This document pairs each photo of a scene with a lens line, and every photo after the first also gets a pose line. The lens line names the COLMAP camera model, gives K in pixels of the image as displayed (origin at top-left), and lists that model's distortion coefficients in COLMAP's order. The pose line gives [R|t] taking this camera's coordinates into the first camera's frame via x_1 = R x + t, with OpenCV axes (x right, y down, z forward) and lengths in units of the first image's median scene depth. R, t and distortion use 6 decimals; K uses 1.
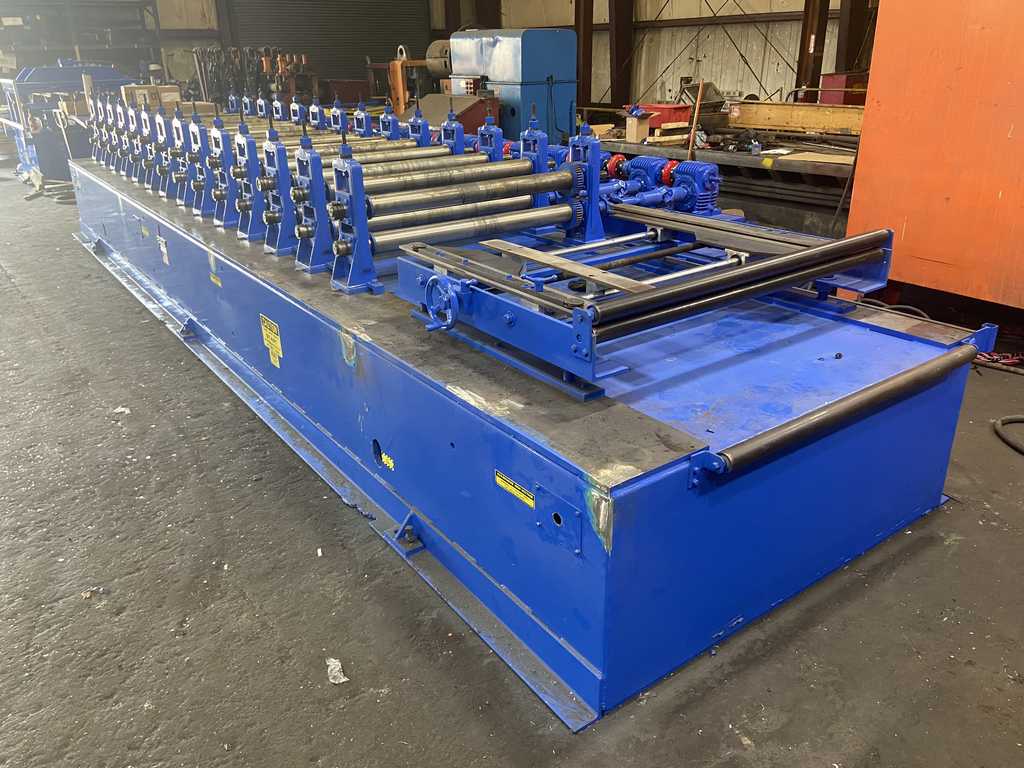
lens RADIAL K [[775.6, 0, 509.2], [0, 775.6, 387.3], [0, 0, 1]] dist [0.015472, 0.004790]
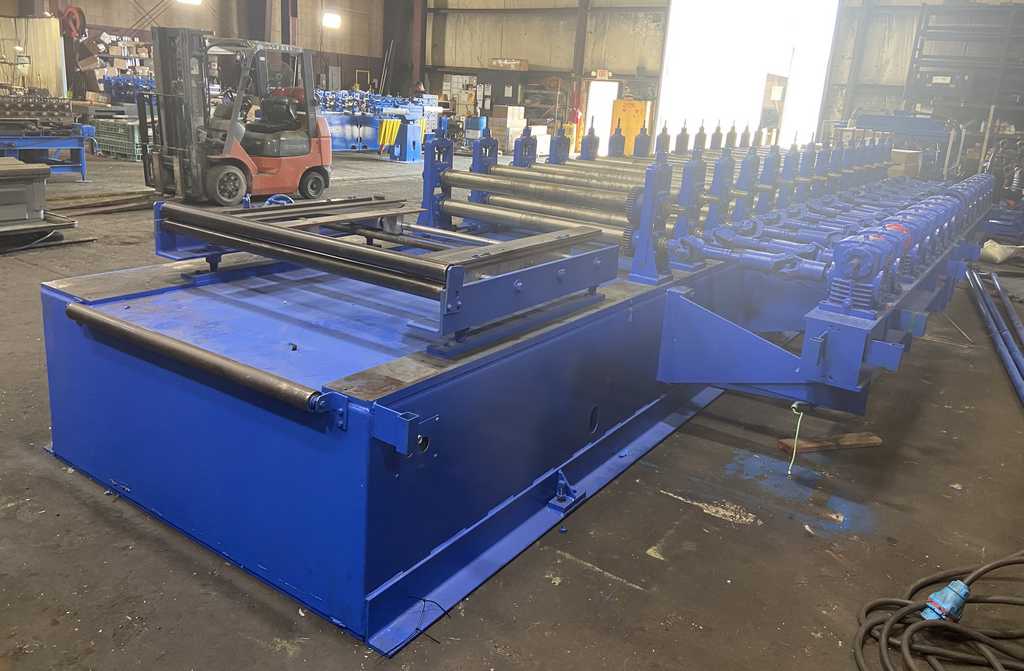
lens RADIAL K [[780.0, 0, 509.7], [0, 780.0, 336.4], [0, 0, 1]] dist [0.021889, -0.041964]
pose [[0.332332, 0.327837, -0.884352, 1.217158], [-0.446880, 0.880449, 0.158456, -0.287618], [0.830574, 0.342539, 0.439106, 0.745424]]
